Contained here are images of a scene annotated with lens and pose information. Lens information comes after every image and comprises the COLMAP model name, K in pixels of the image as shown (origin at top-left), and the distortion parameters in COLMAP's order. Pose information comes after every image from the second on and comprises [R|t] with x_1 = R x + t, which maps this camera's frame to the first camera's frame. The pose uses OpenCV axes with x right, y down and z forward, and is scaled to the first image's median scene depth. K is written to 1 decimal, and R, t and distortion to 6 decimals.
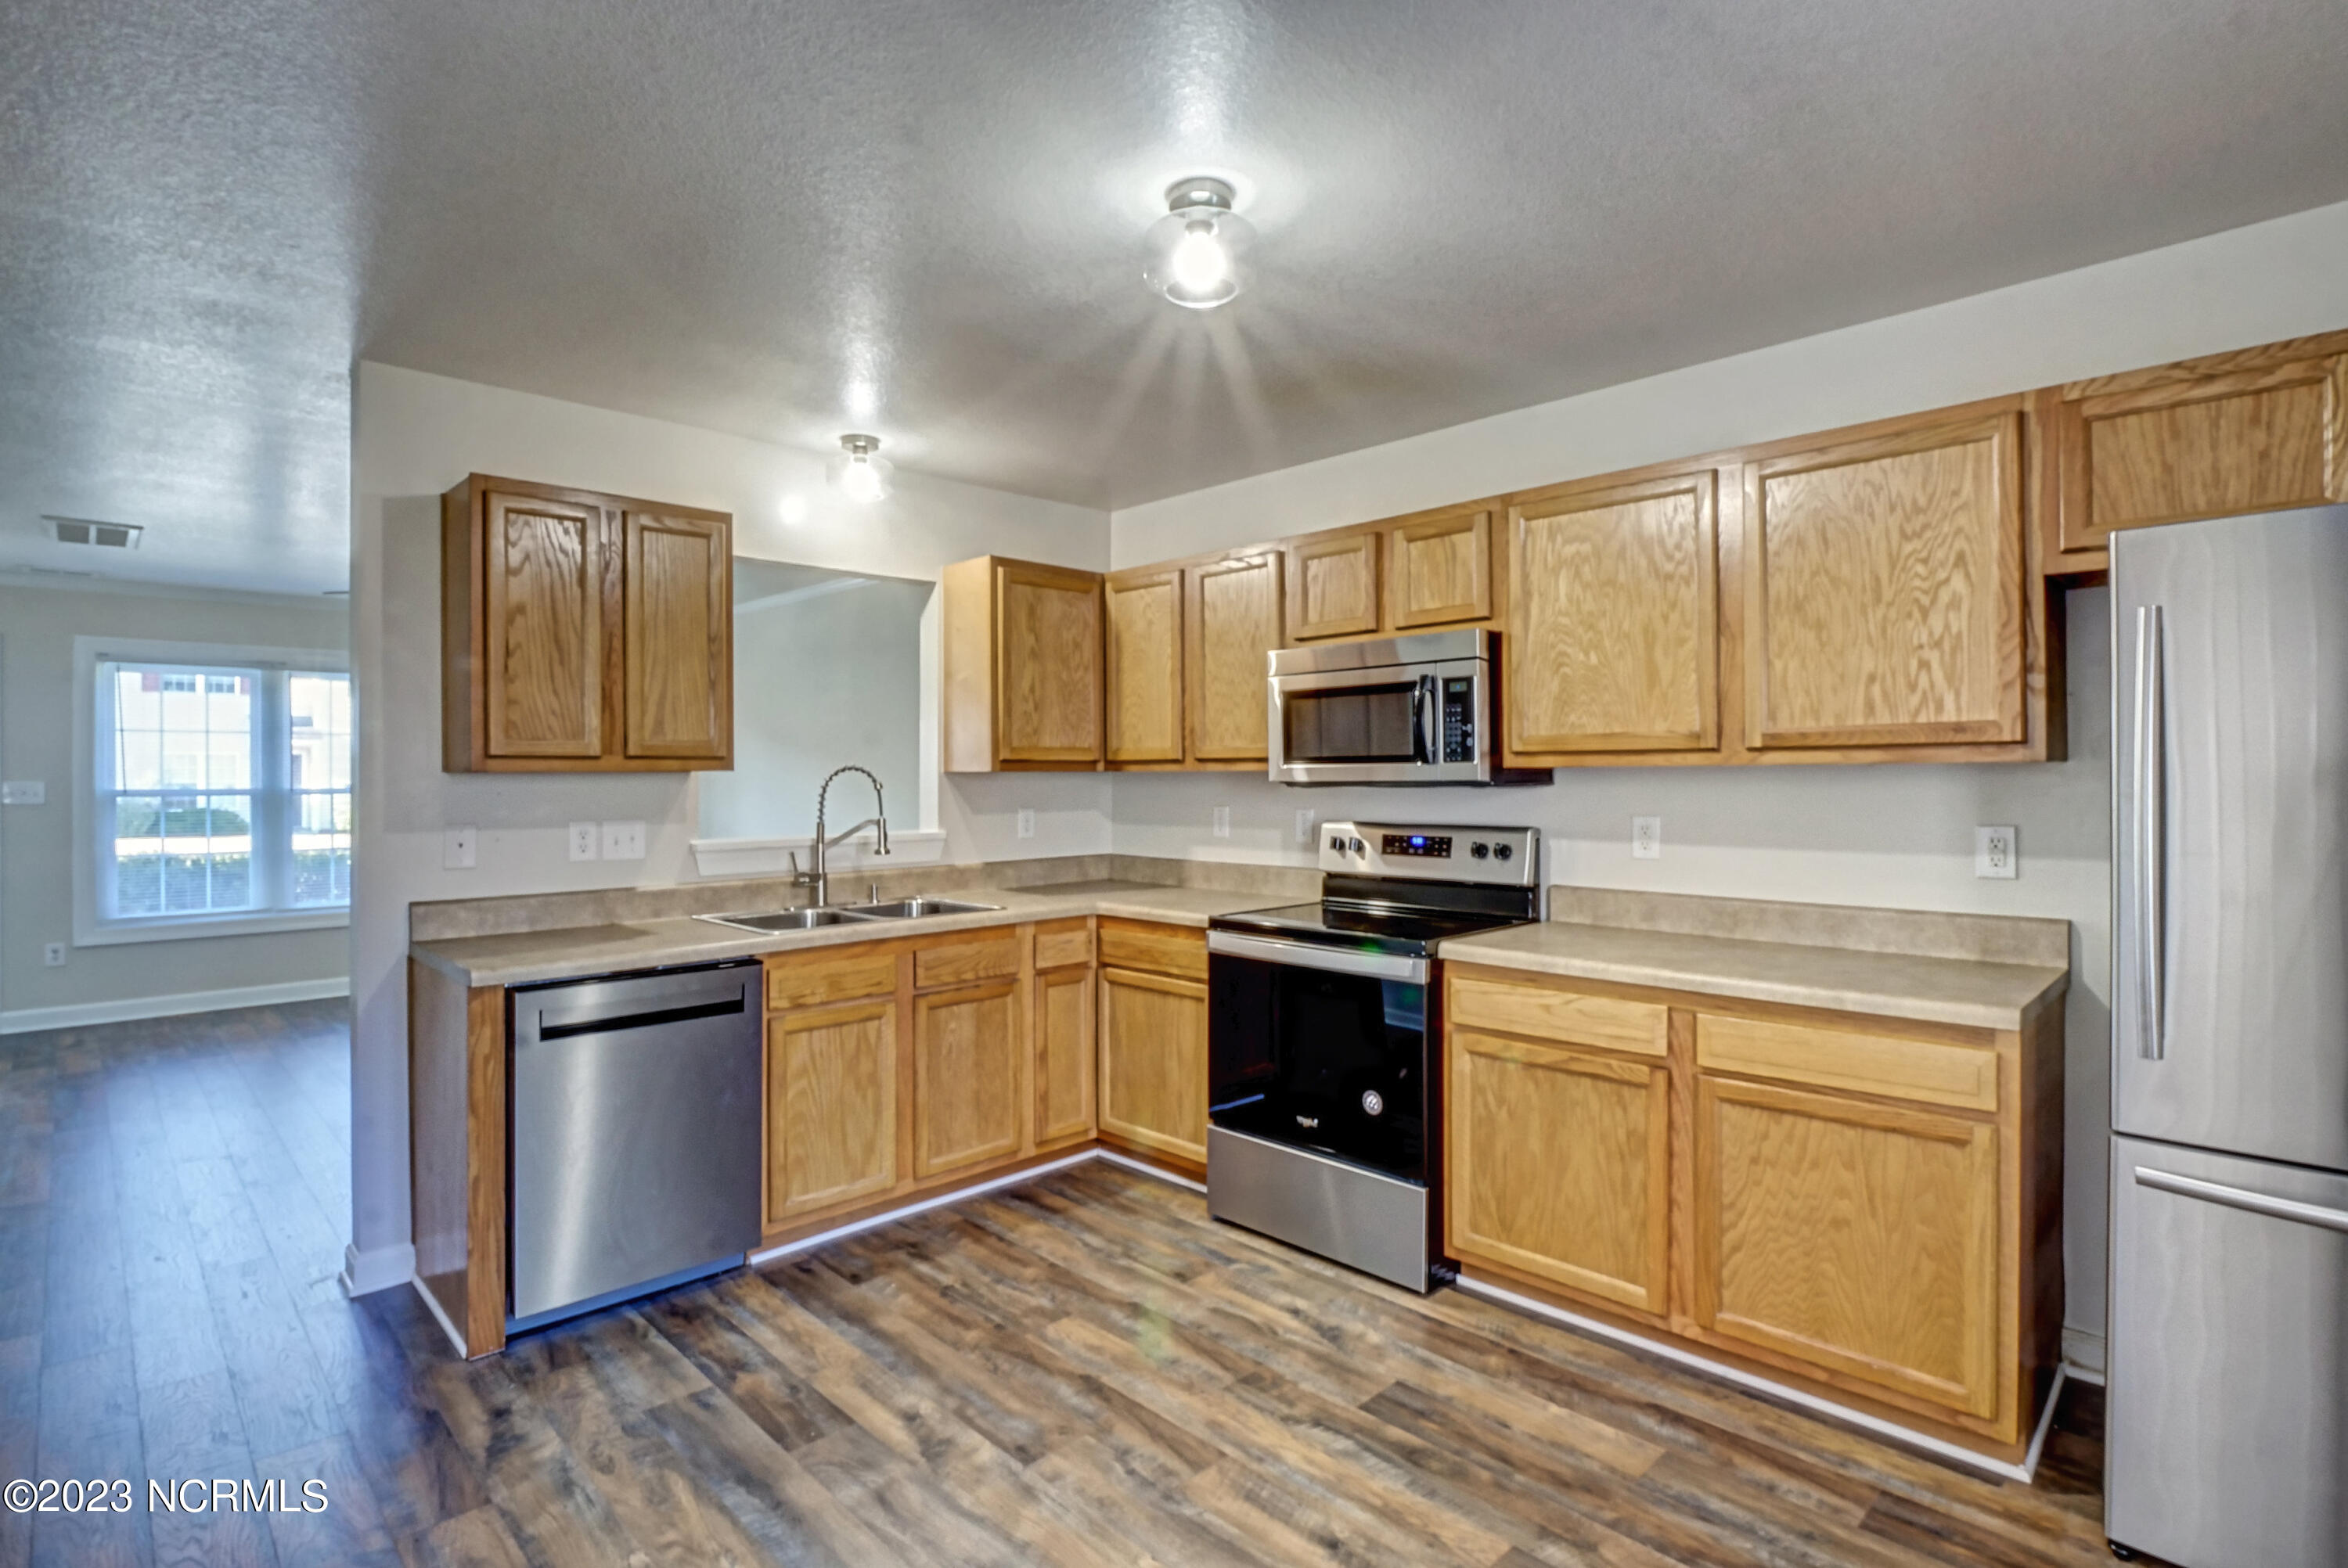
lens RADIAL K [[1143.6, 0, 1165.1], [0, 1143.6, 773.8], [0, 0, 1]] dist [-0.014677, -0.000397]
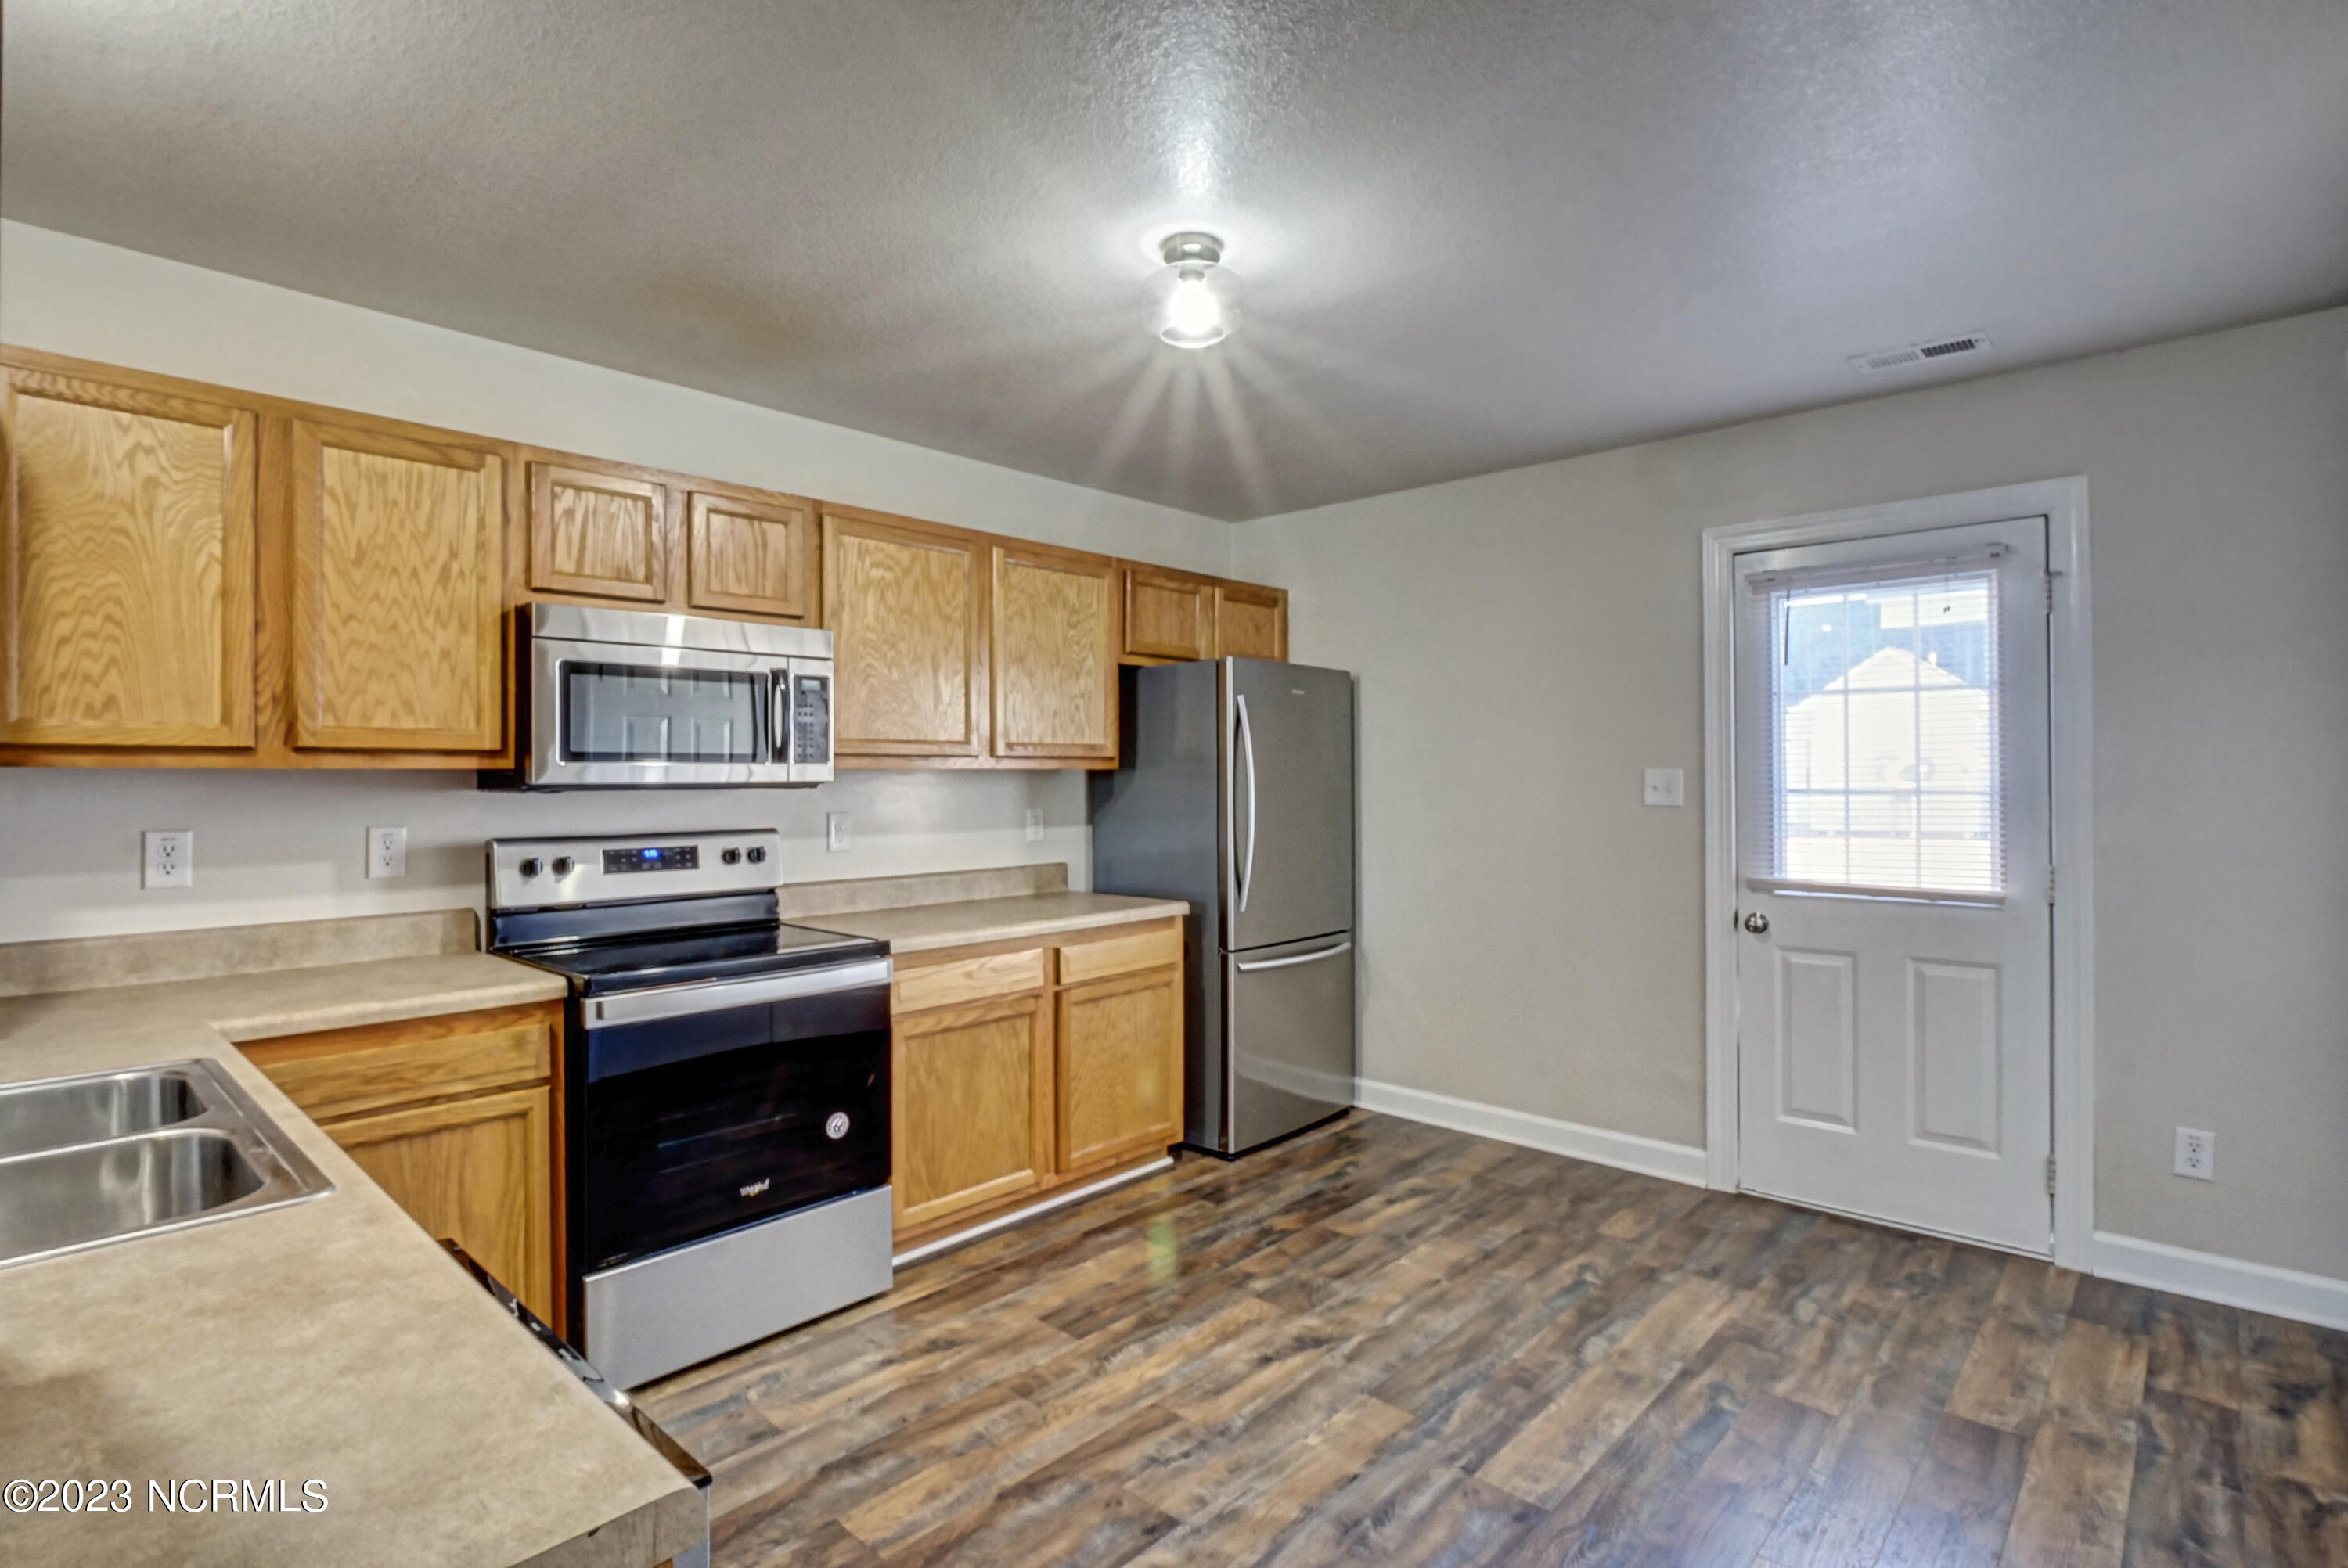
lens RADIAL K [[1143.6, 0, 1164.6], [0, 1143.6, 767.4], [0, 0, 1]] dist [-0.014677, -0.000397]
pose [[-0.054087, 0.011516, 0.998470, -0.765741], [0.001232, 0.999933, -0.011467, 0.005473], [-0.998535, 0.000610, -0.054097, 0.778018]]
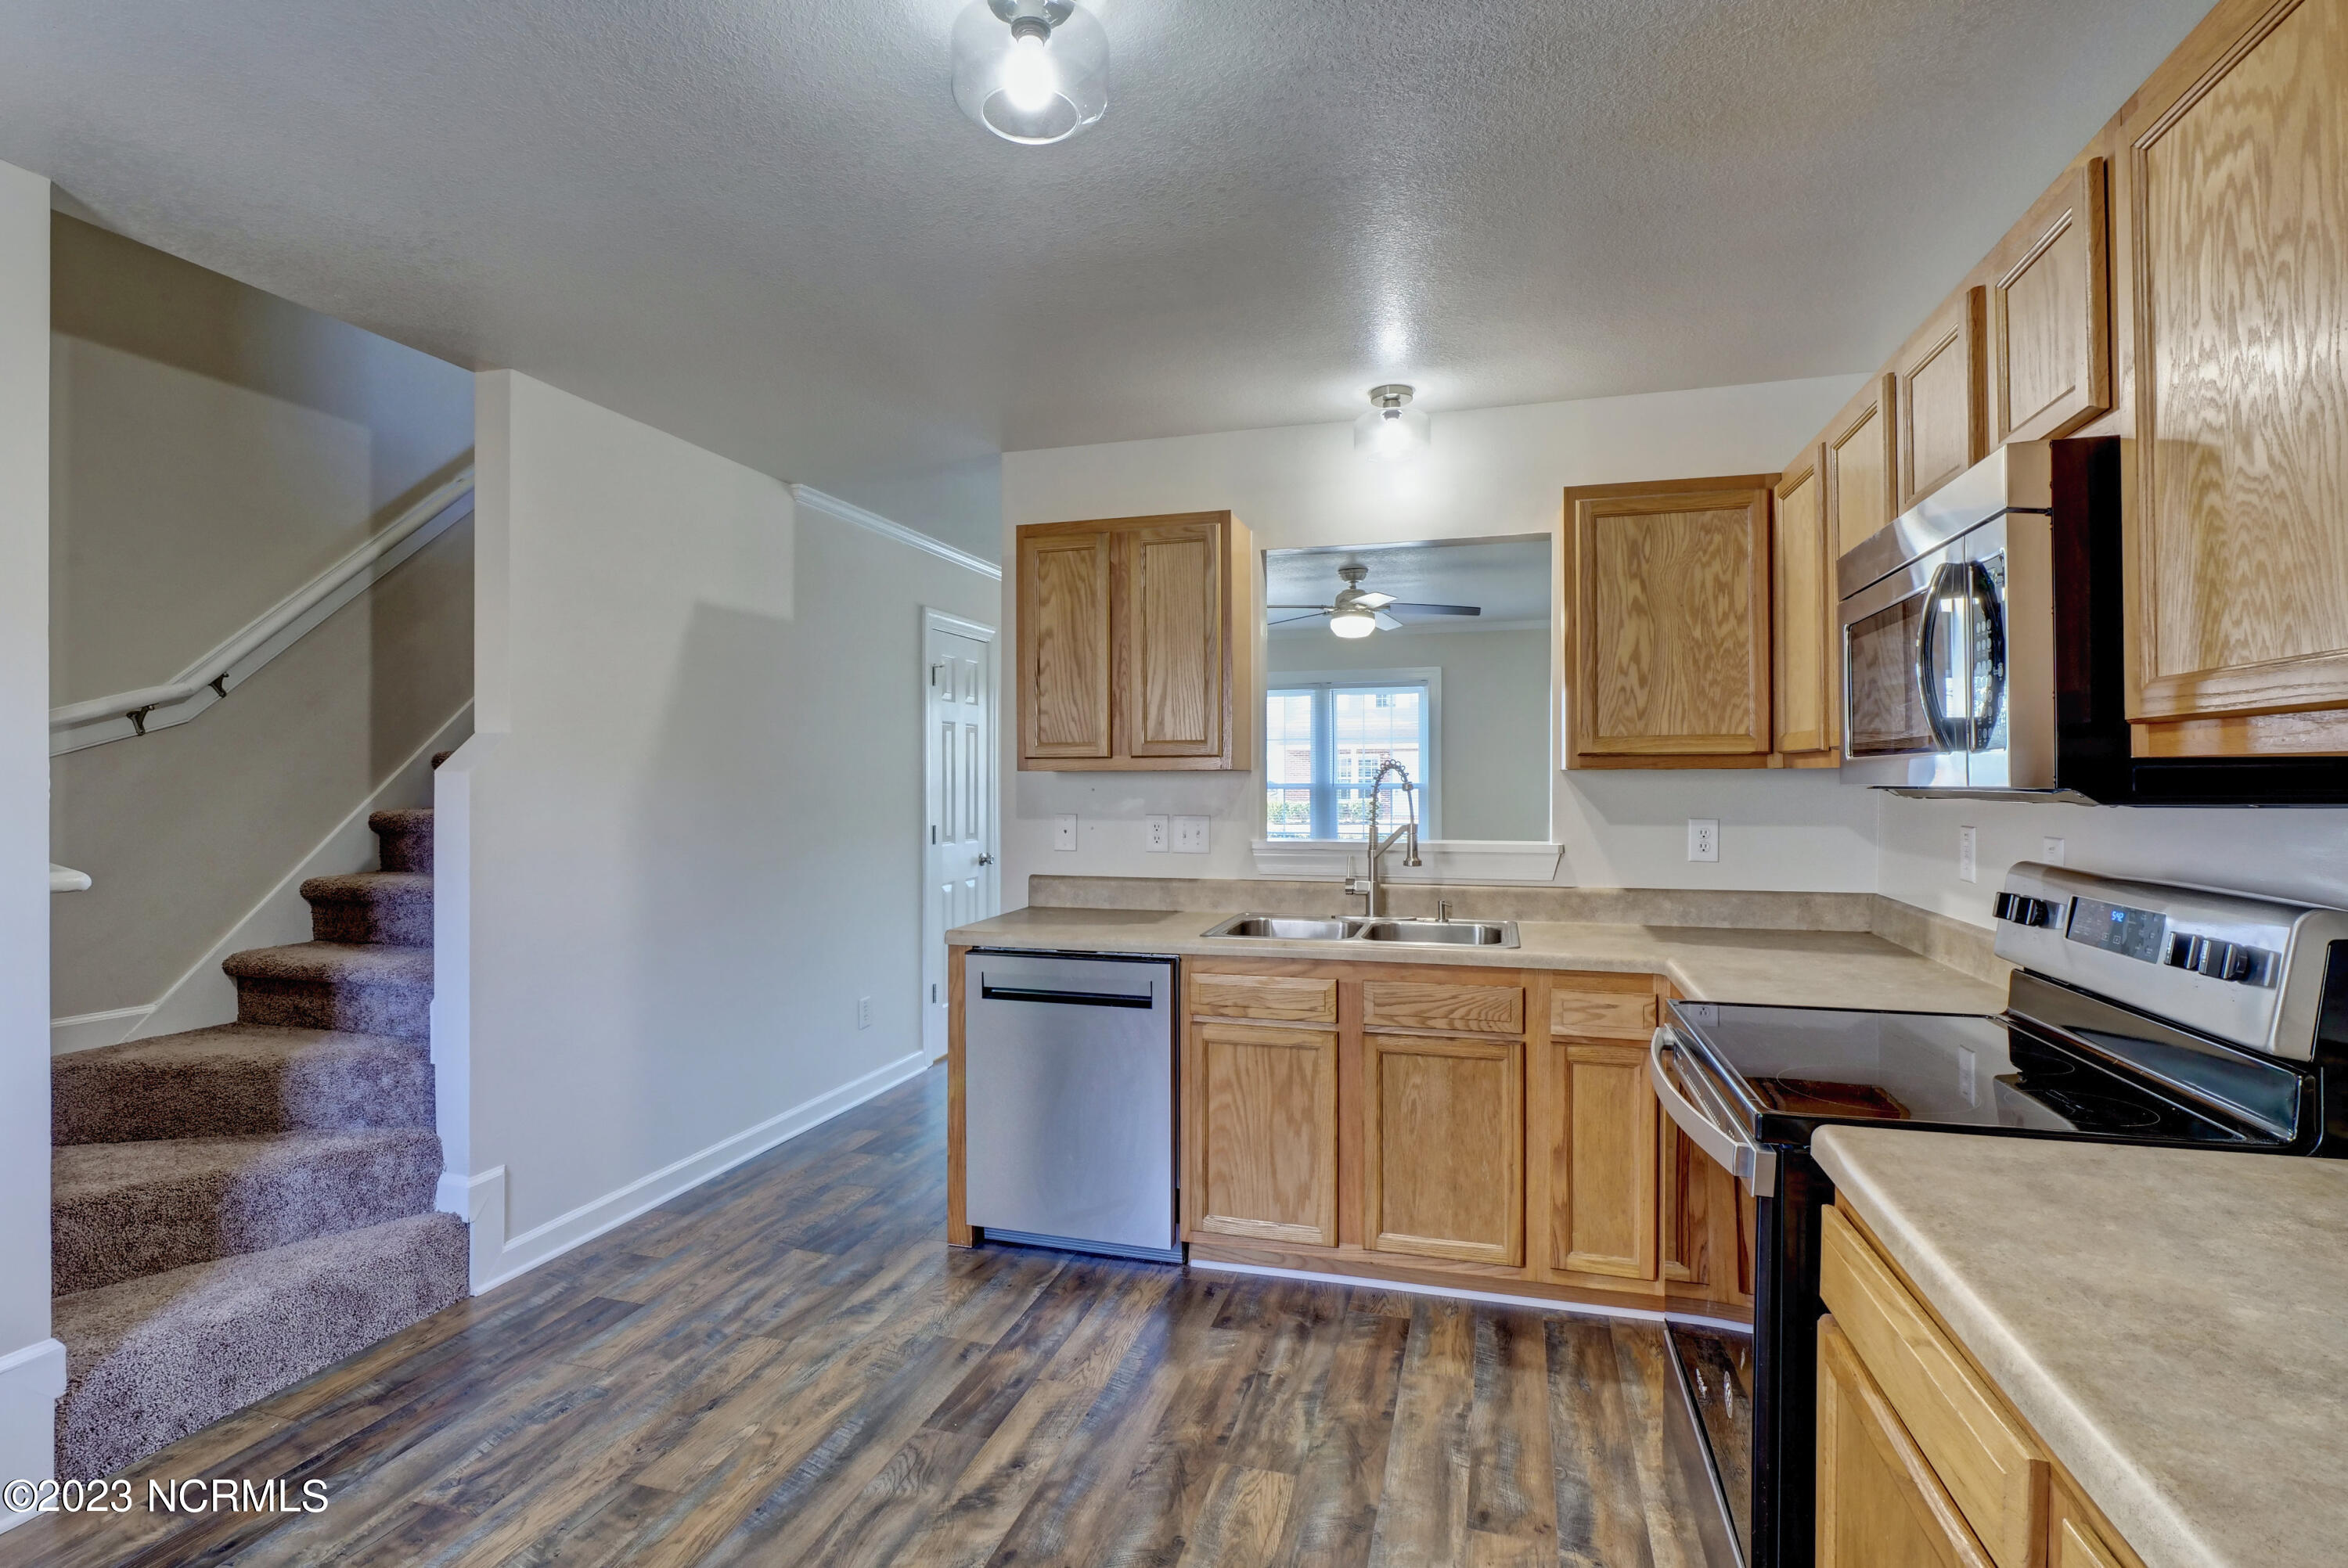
lens RADIAL K [[1143.6, 0, 1153.9], [0, 1143.6, 775.8], [0, 0, 1]] dist [-0.014677, -0.000397]
pose [[0.484948, 0.002378, -0.874540, 0.508944], [0.001448, 0.999993, 0.003522, -0.000809], [0.874542, -0.002974, 0.484942, 0.510516]]
